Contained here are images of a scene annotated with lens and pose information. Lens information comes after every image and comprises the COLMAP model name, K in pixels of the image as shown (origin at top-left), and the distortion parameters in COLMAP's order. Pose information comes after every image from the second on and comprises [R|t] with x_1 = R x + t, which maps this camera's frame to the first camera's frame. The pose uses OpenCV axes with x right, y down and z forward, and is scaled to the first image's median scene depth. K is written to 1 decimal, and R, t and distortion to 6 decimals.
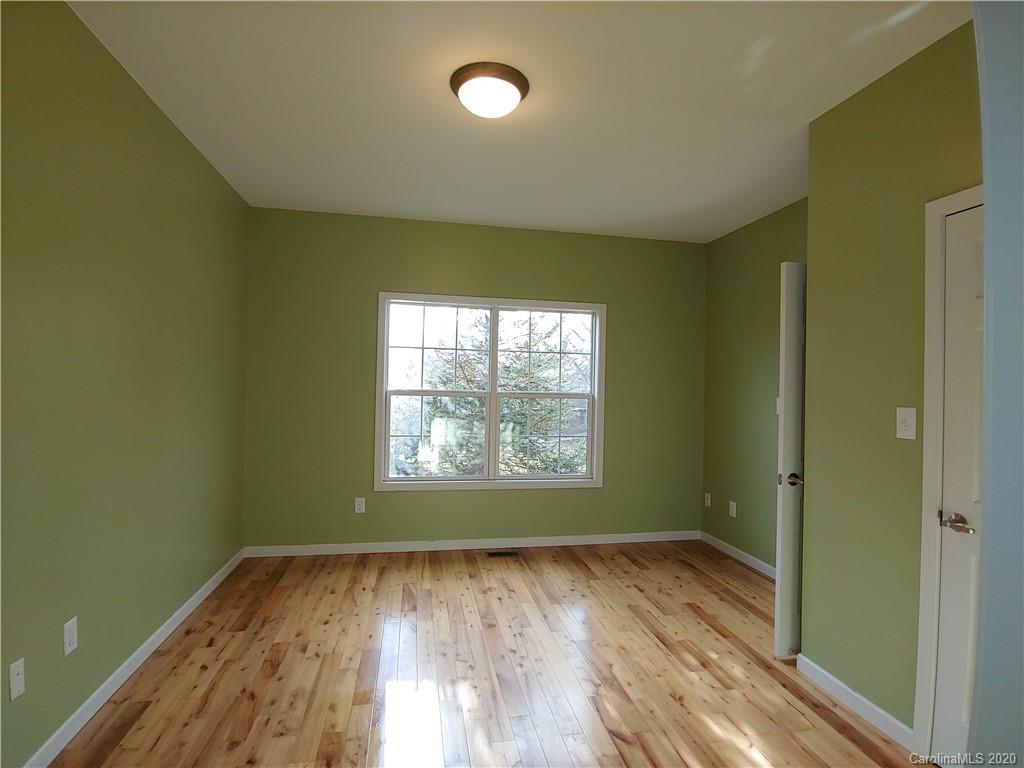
lens RADIAL K [[512.4, 0, 510.1], [0, 512.4, 385.0], [0, 0, 1]] dist [-0.015705, -0.003751]
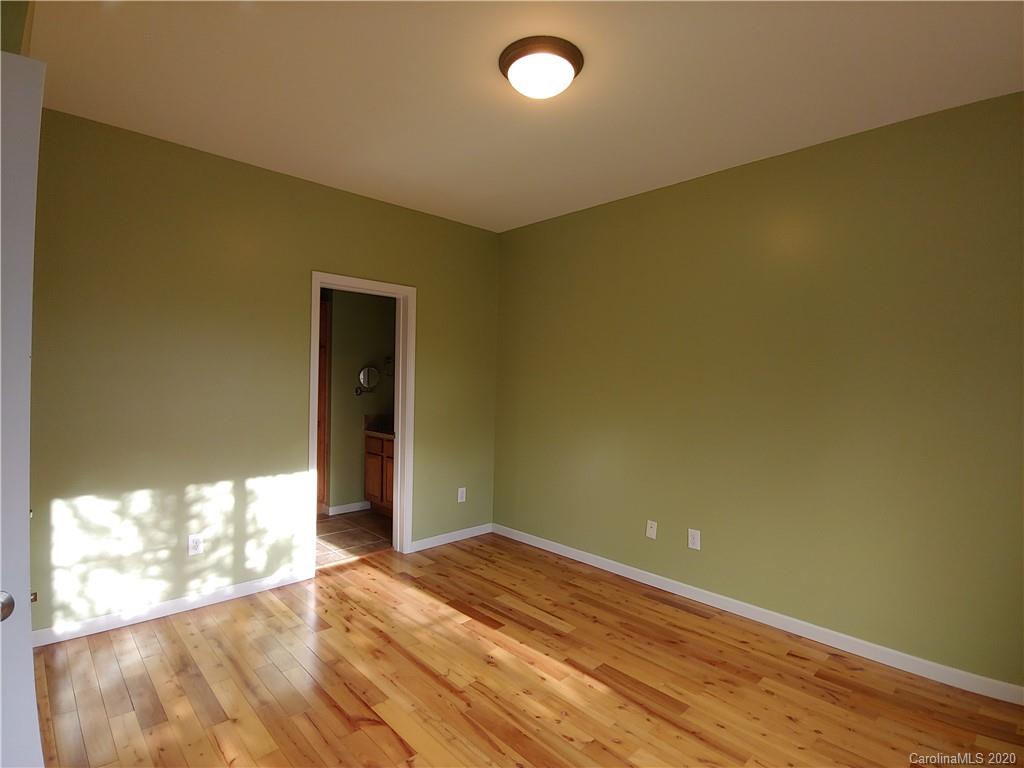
lens RADIAL K [[512.4, 0, 514.2], [0, 512.4, 381.2], [0, 0, 1]] dist [-0.015705, -0.003751]
pose [[-0.838829, -0.038471, -0.543034, 0.329225], [-0.038757, 0.999189, -0.010919, 0.005338], [0.543014, 0.011887, -0.839640, 1.183677]]
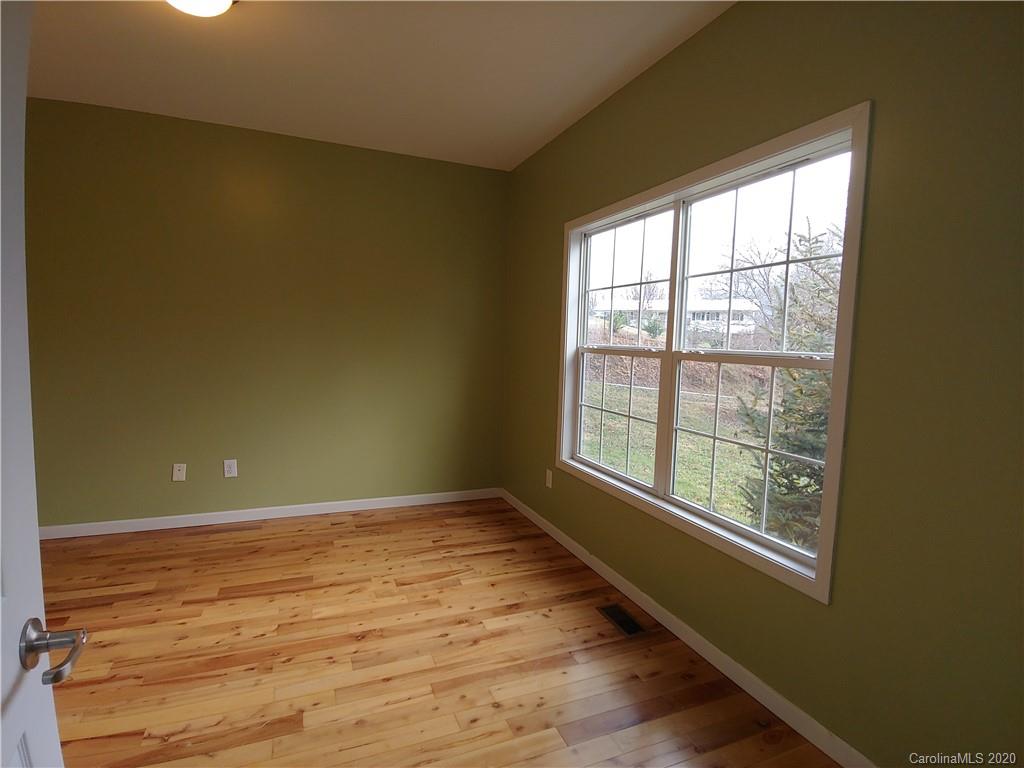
lens RADIAL K [[512.4, 0, 515.6], [0, 512.4, 385.4], [0, 0, 1]] dist [-0.015705, -0.003751]
pose [[0.202919, 0.072718, -0.976492, 0.646821], [-0.023998, 0.997308, 0.069281, 0.020713], [0.978901, 0.009375, 0.204118, 0.923592]]
